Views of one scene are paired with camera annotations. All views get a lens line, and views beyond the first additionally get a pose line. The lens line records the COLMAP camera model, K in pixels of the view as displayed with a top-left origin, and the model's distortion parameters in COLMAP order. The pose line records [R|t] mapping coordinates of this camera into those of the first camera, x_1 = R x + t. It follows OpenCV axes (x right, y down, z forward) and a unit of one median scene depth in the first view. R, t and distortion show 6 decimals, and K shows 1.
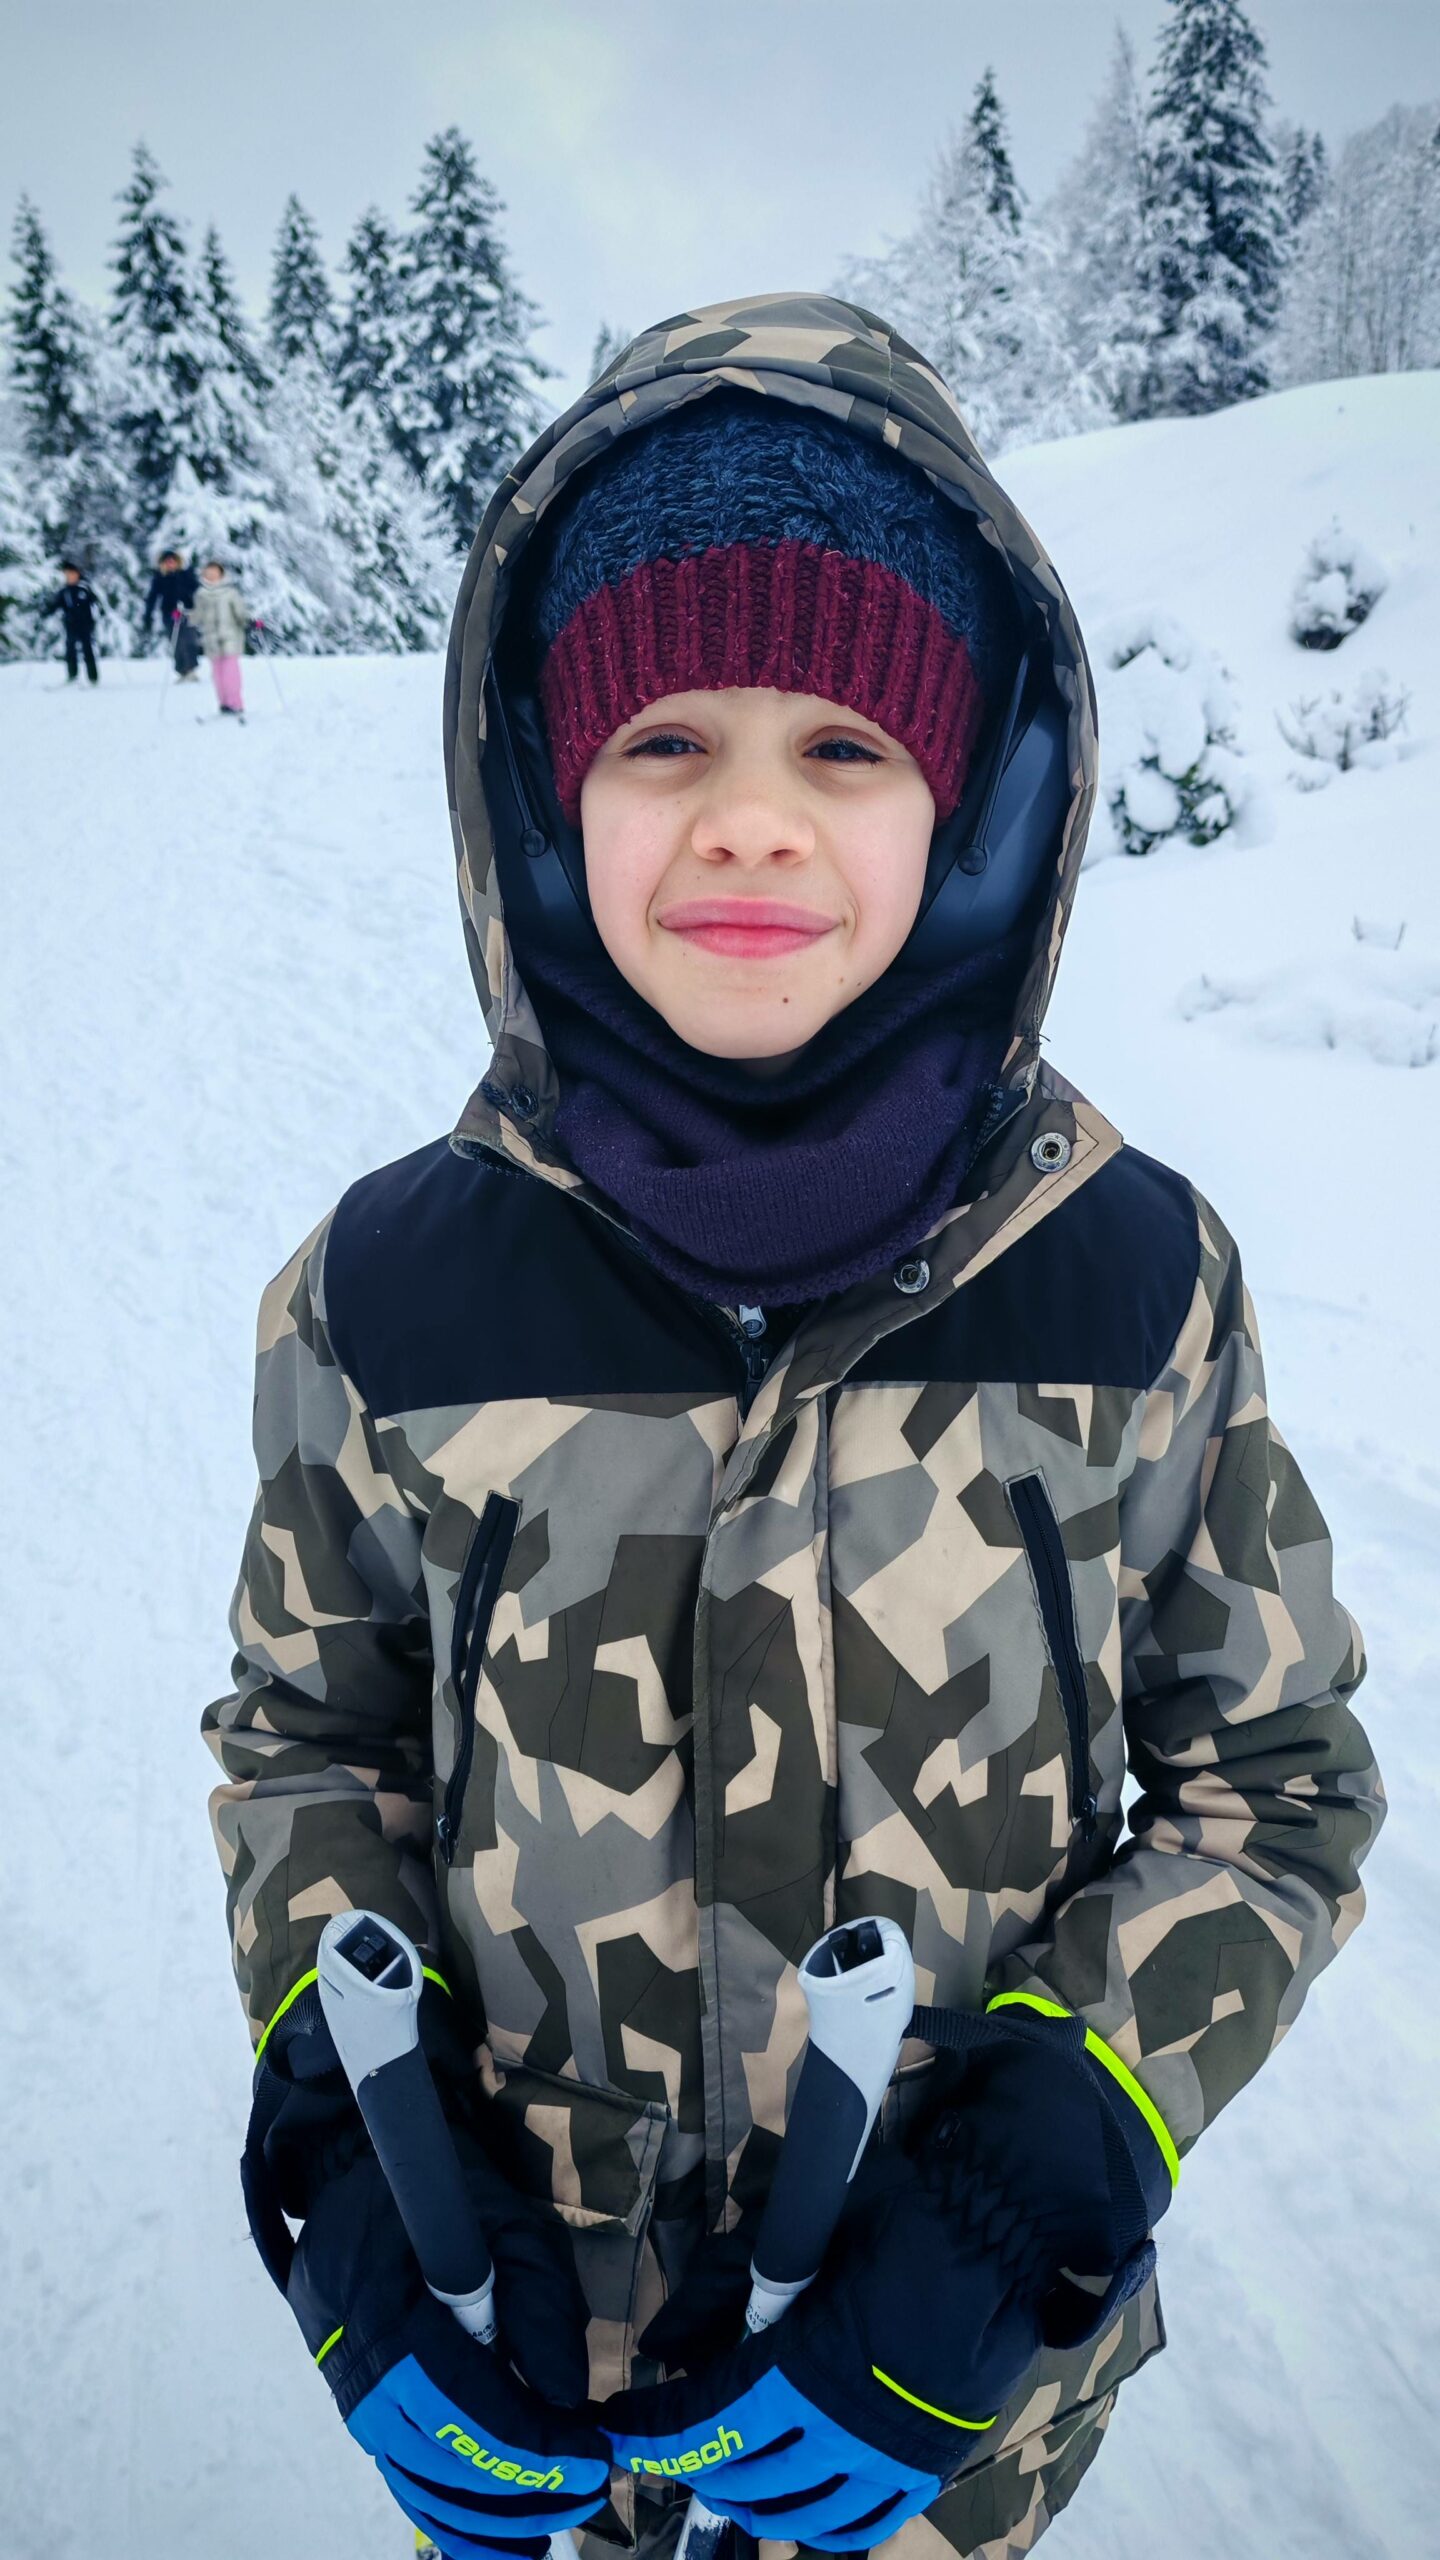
lens RADIAL K [[1914.4, 0, 695.9], [0, 1914.4, 1237.1], [0, 0, 1]] dist [0.037457, -0.004756]
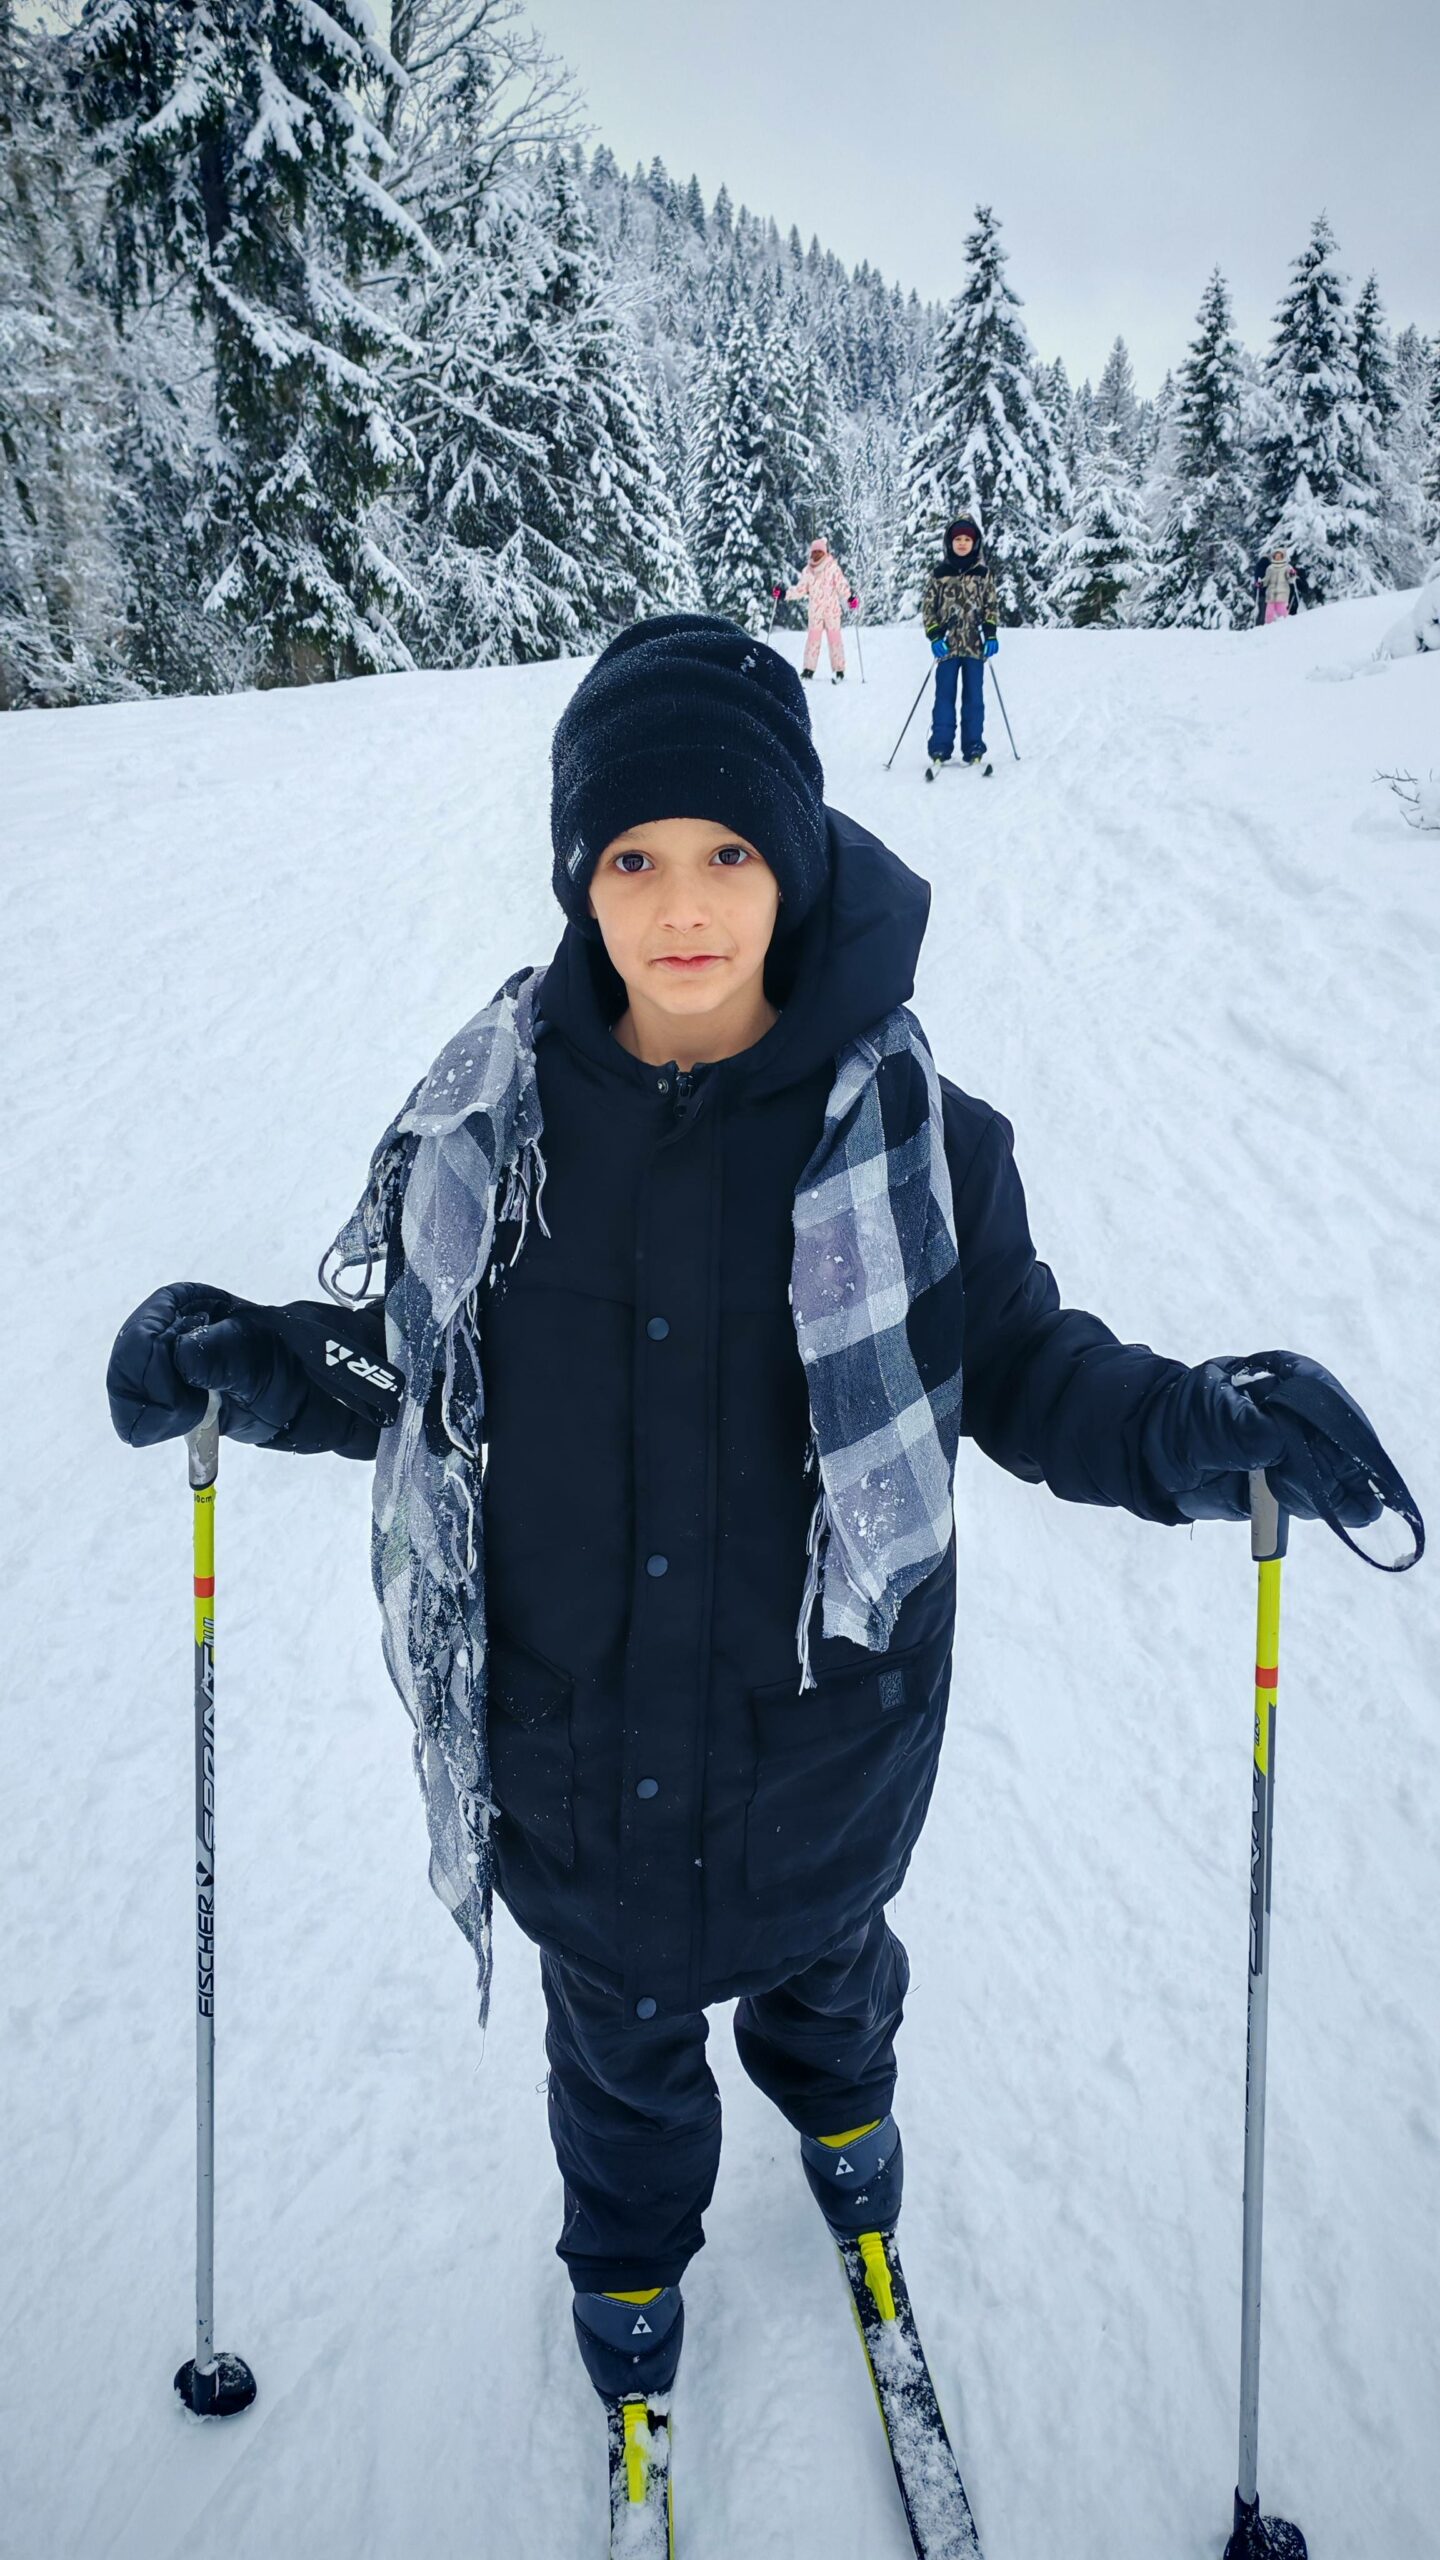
lens RADIAL K [[1951.1, 0, 691.5], [0, 1951.1, 1244.6], [0, 0, 1]] dist [-0.010316, 0.046267]
pose [[0.844916, 0.179880, -0.503747, 0.085124], [-0.181455, 0.982303, 0.046416, 0.061640], [0.503181, 0.052190, 0.862604, -0.165155]]
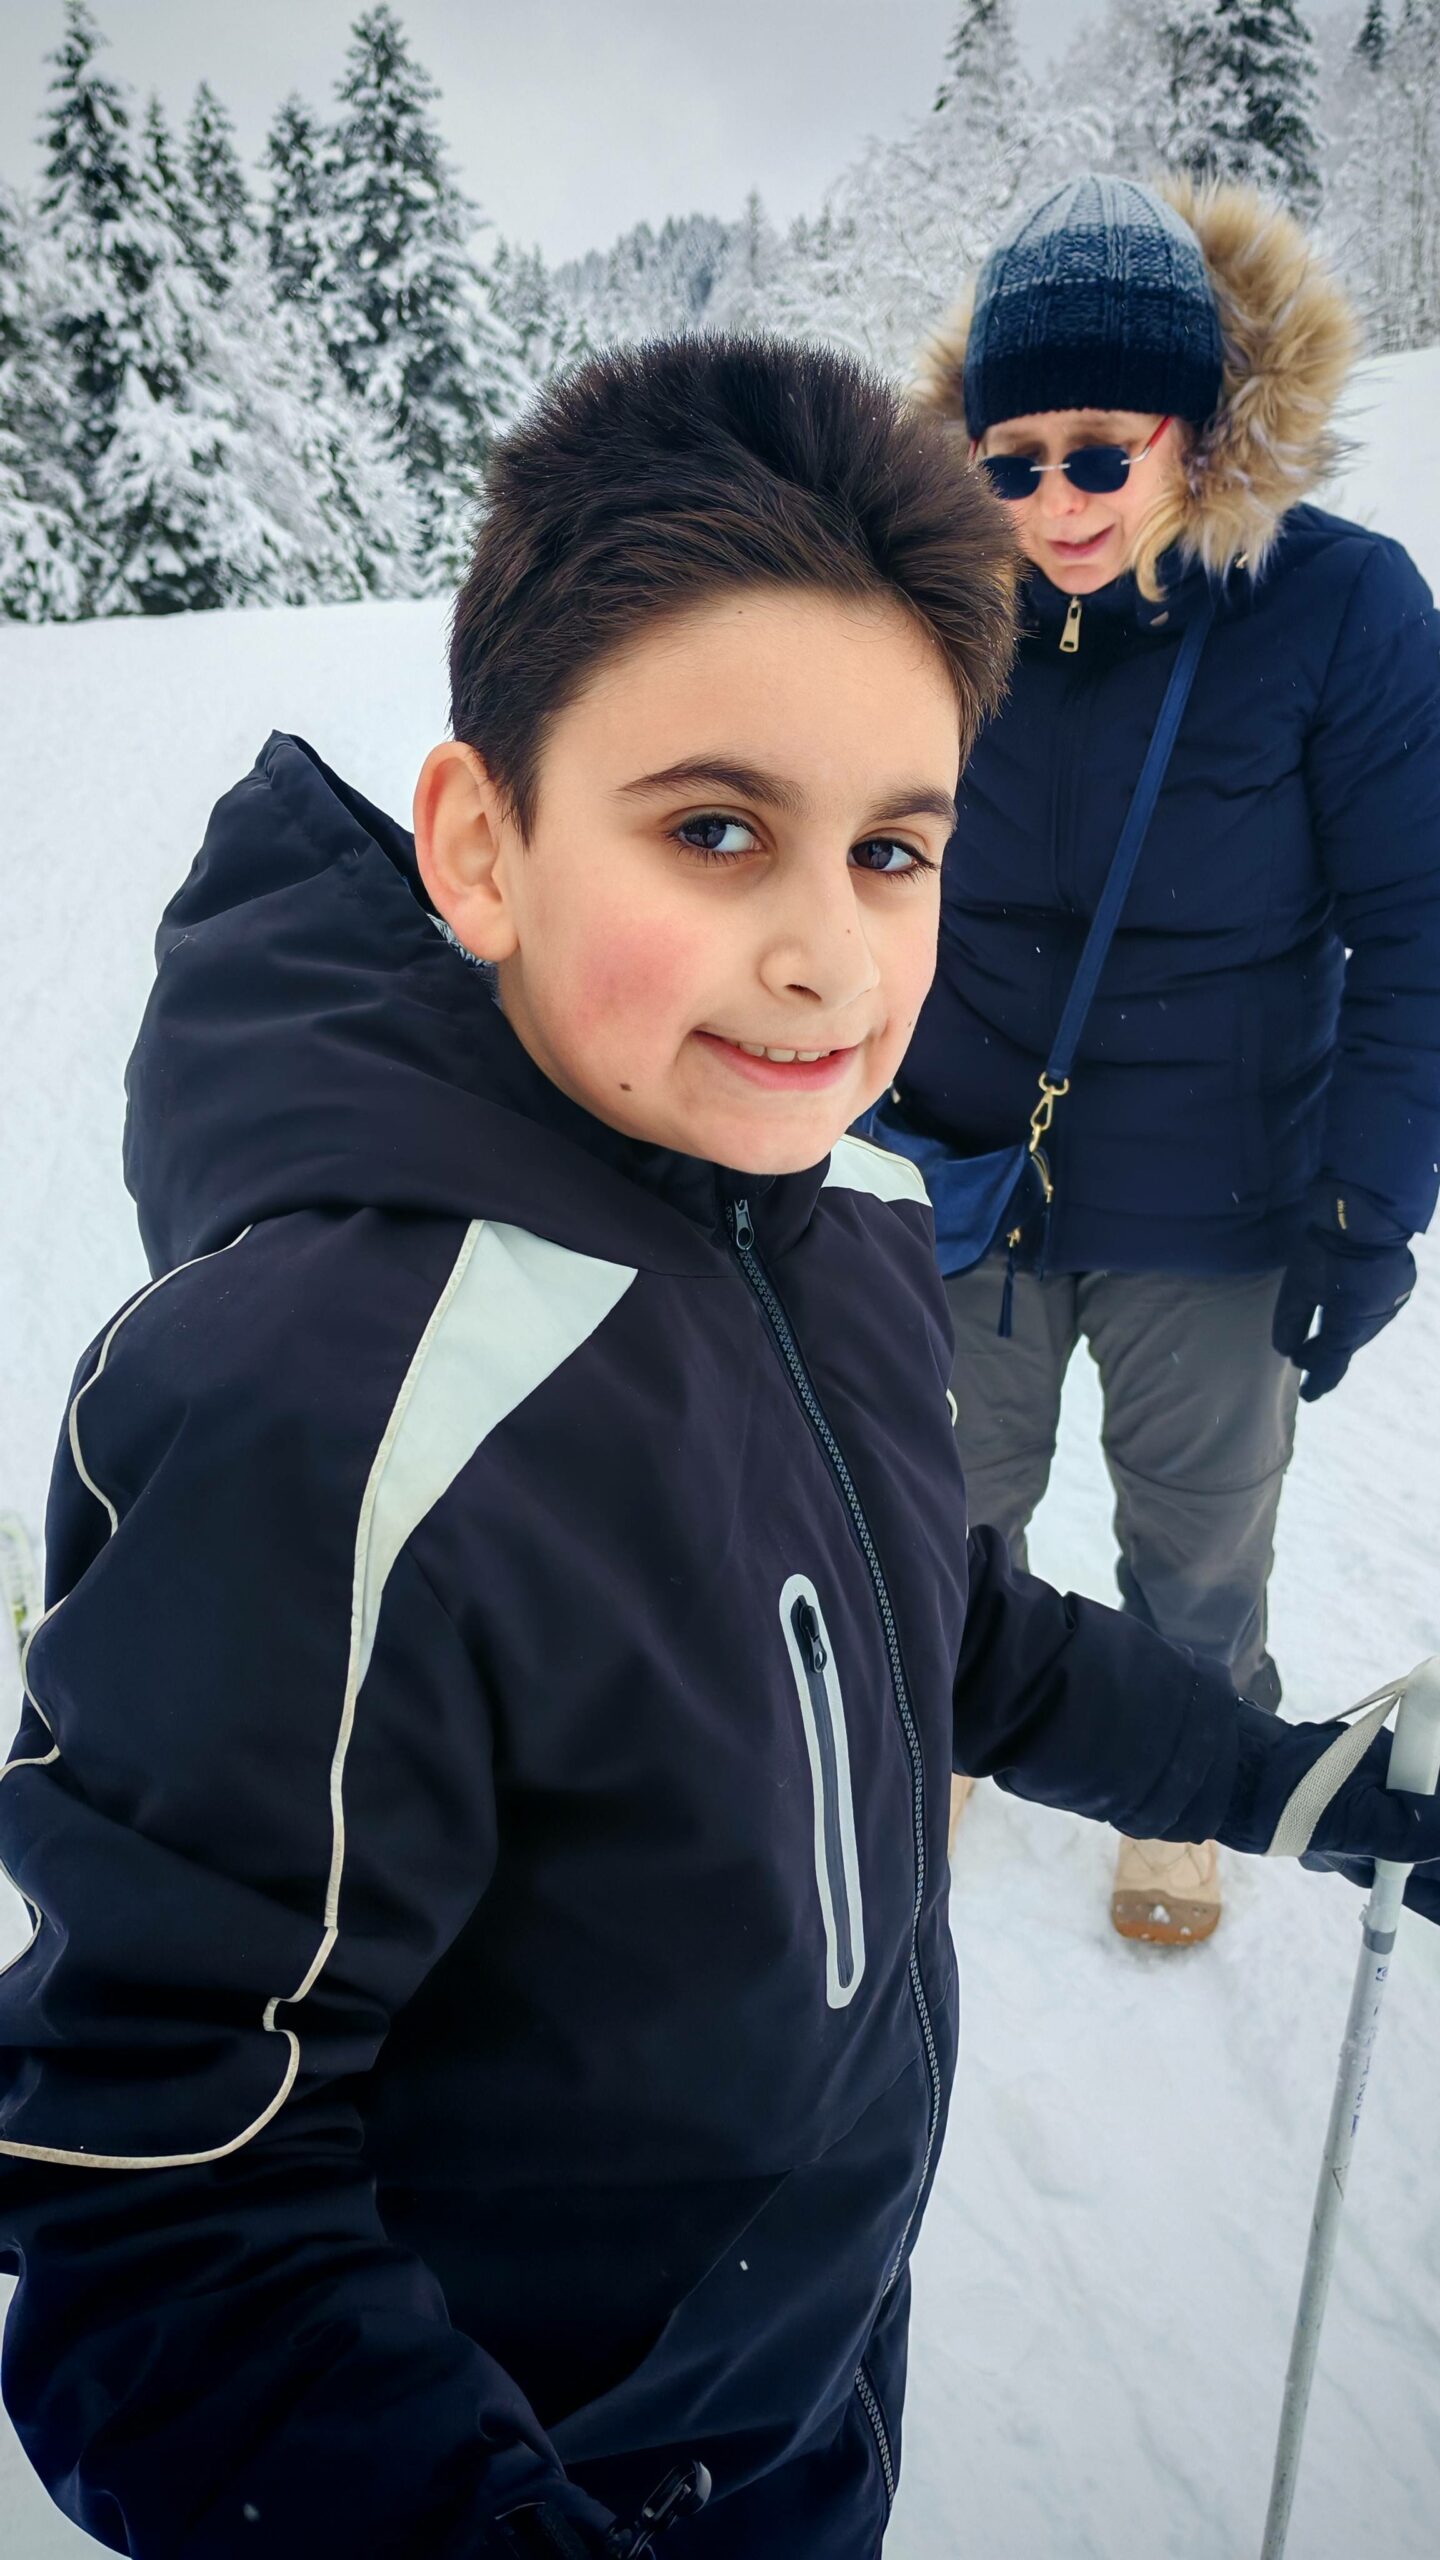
lens RADIAL K [[1902.8, 0, 659.2], [0, 1902.8, 1231.0], [0, 0, 1]] dist [0.008314, 0.005512]
pose [[0.998607, -0.026096, 0.045862, -0.063282], [0.024536, 0.999112, 0.034255, -0.036370], [-0.046716, -0.033082, 0.998360, 0.105593]]
